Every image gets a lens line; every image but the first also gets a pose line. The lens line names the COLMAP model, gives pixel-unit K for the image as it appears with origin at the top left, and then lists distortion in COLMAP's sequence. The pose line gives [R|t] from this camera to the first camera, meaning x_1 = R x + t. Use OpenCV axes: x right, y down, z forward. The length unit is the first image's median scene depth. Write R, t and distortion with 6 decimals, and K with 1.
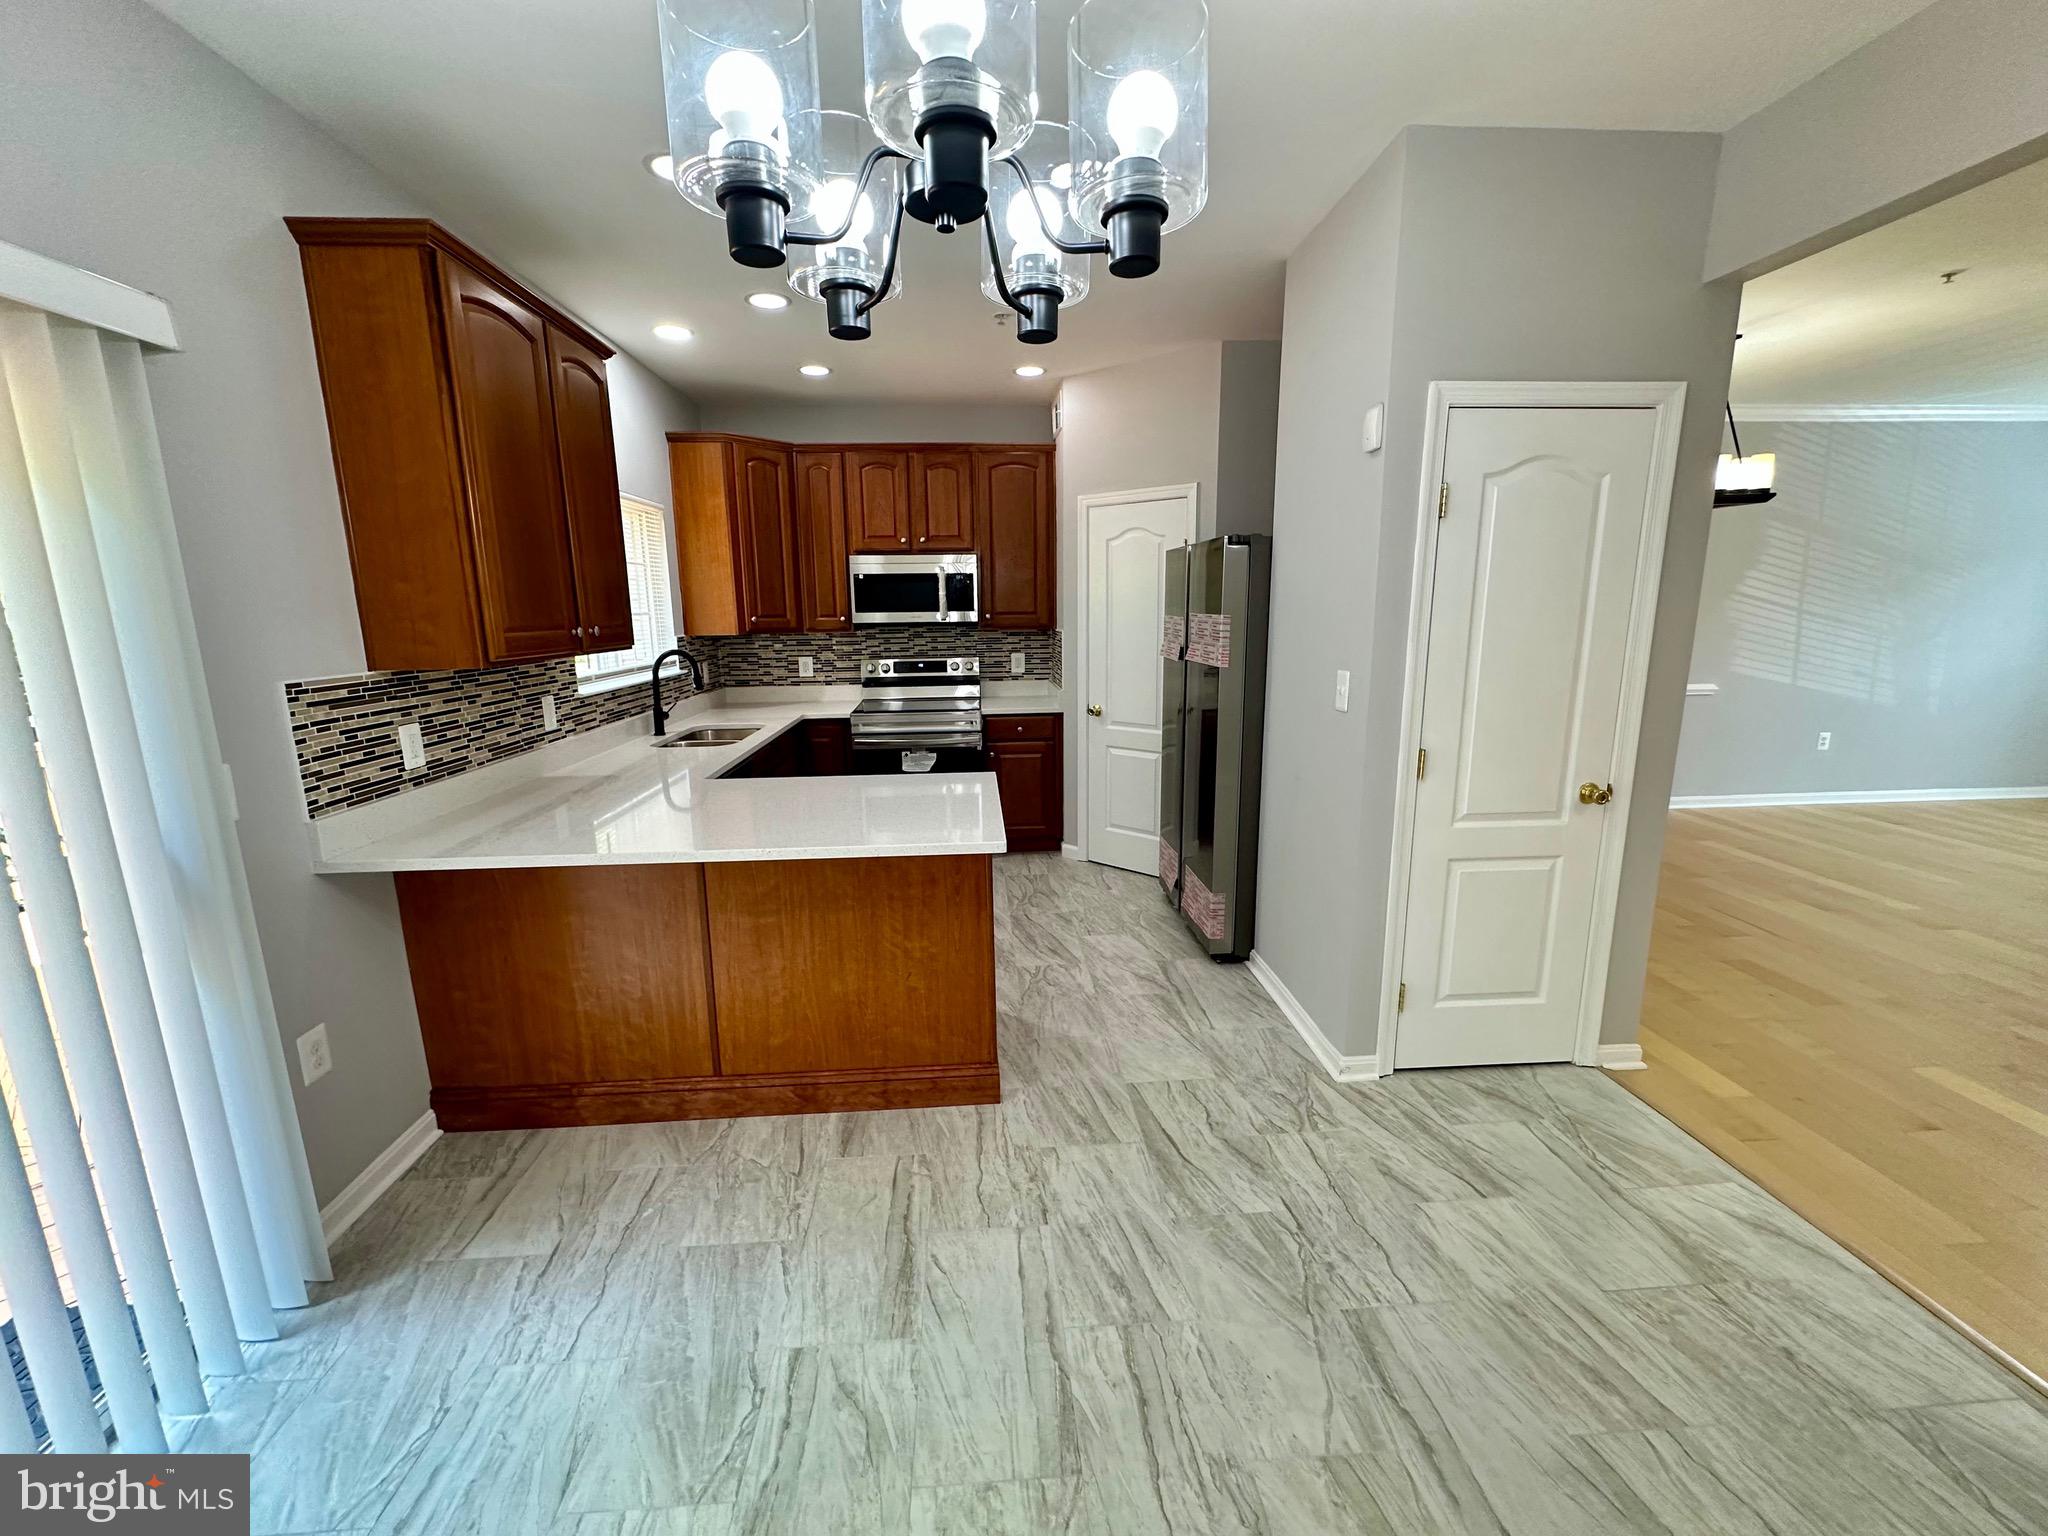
lens RADIAL K [[819.7, 0, 1024.9], [0, 819.7, 765.6], [0, 0, 1]] dist [-0.003282, 0.000905]
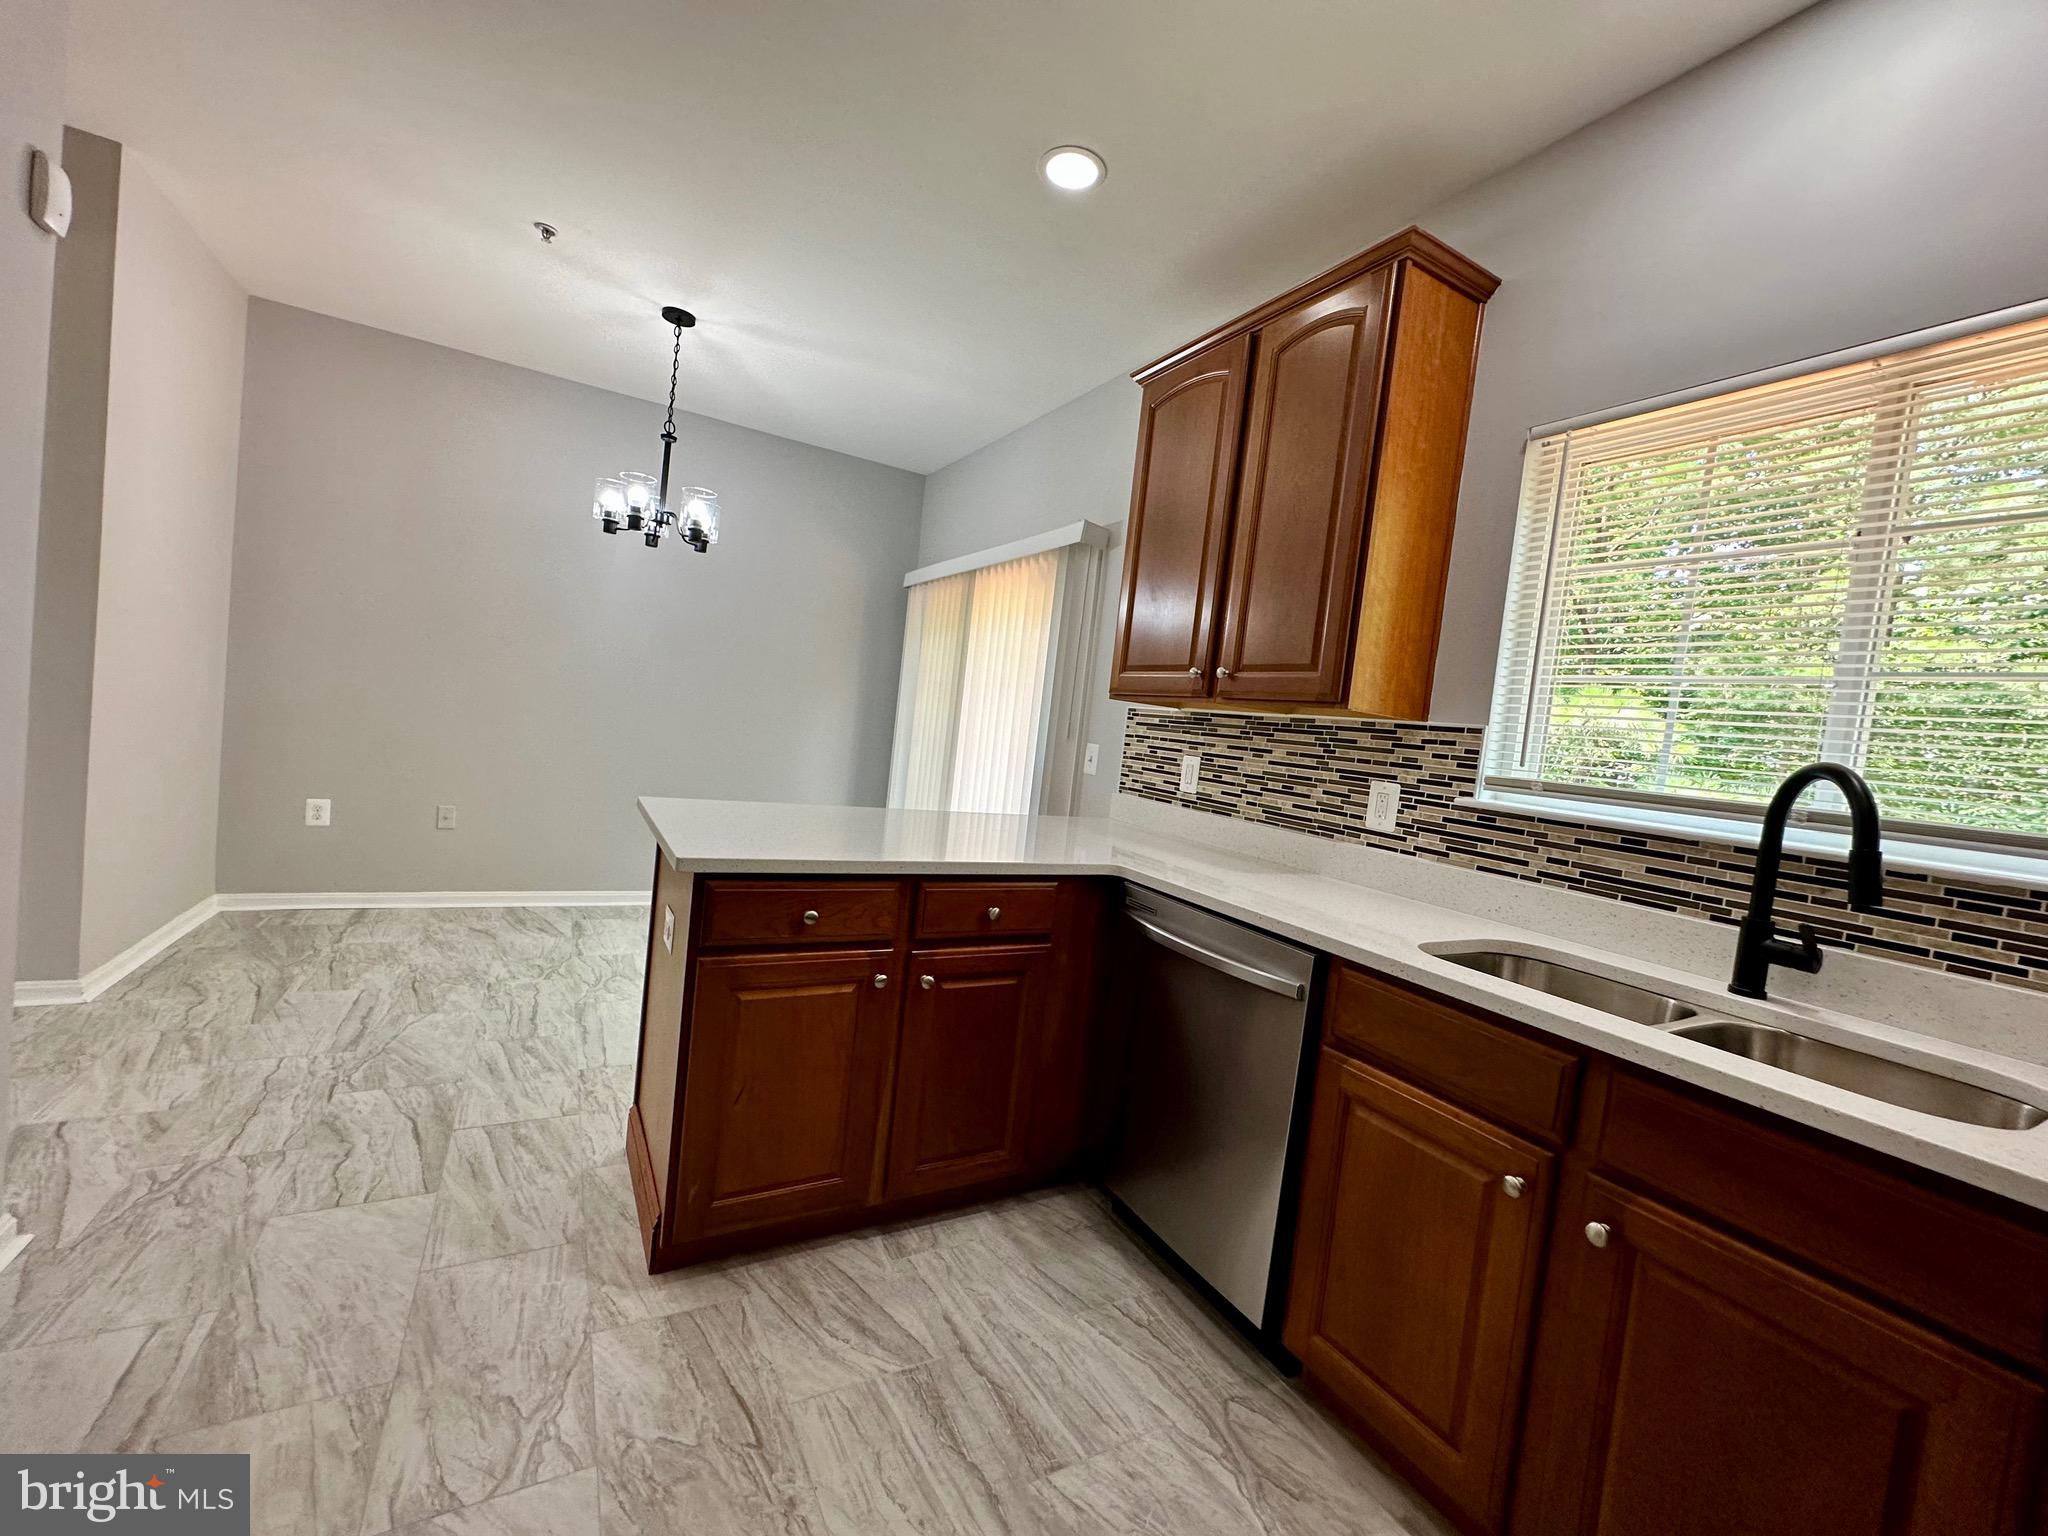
lens RADIAL K [[819.7, 0, 1024.9], [0, 819.7, 765.6], [0, 0, 1]] dist [-0.003282, 0.000905]
pose [[-0.895288, -0.065384, -0.440664, 0.000342], [-0.180858, 0.957332, 0.225401, -0.219484], [0.407124, 0.281497, -0.868913, 1.618998]]
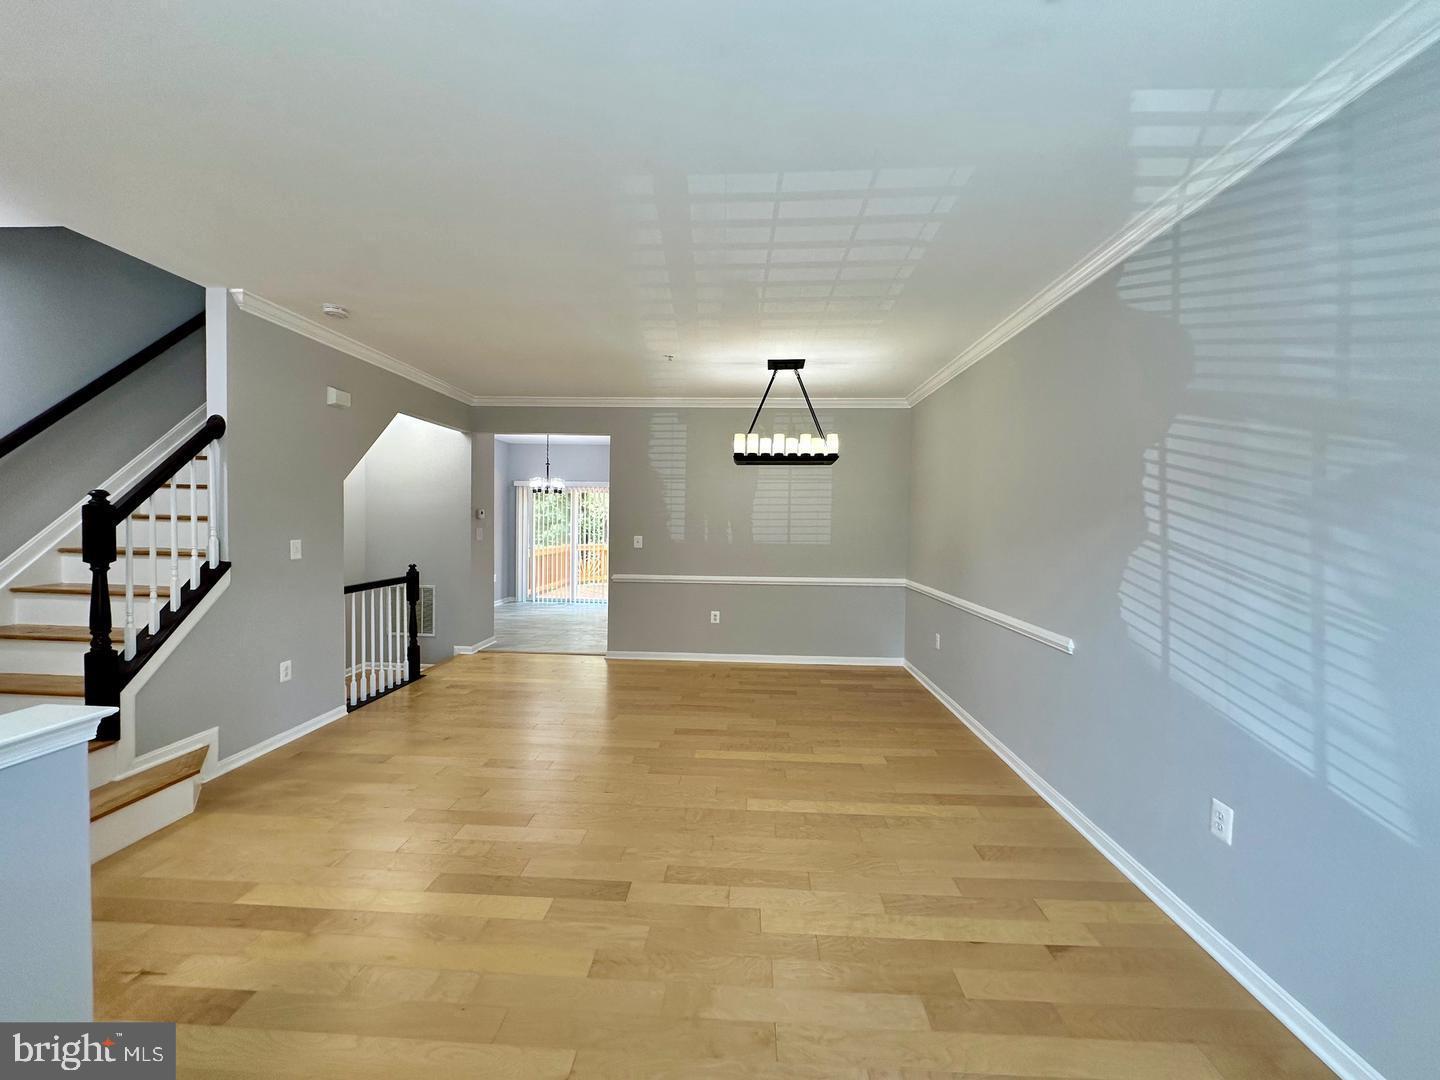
lens RADIAL K [[576.3, 0, 720.7], [0, 576.3, 538.3], [0, 0, 1]] dist [-0.003282, 0.000905]
pose [[-0.113378, 0.042631, -0.992637, 2.826293], [-0.207169, 0.976104, 0.065583, -0.319954], [0.971713, 0.213079, -0.101837, 1.523210]]
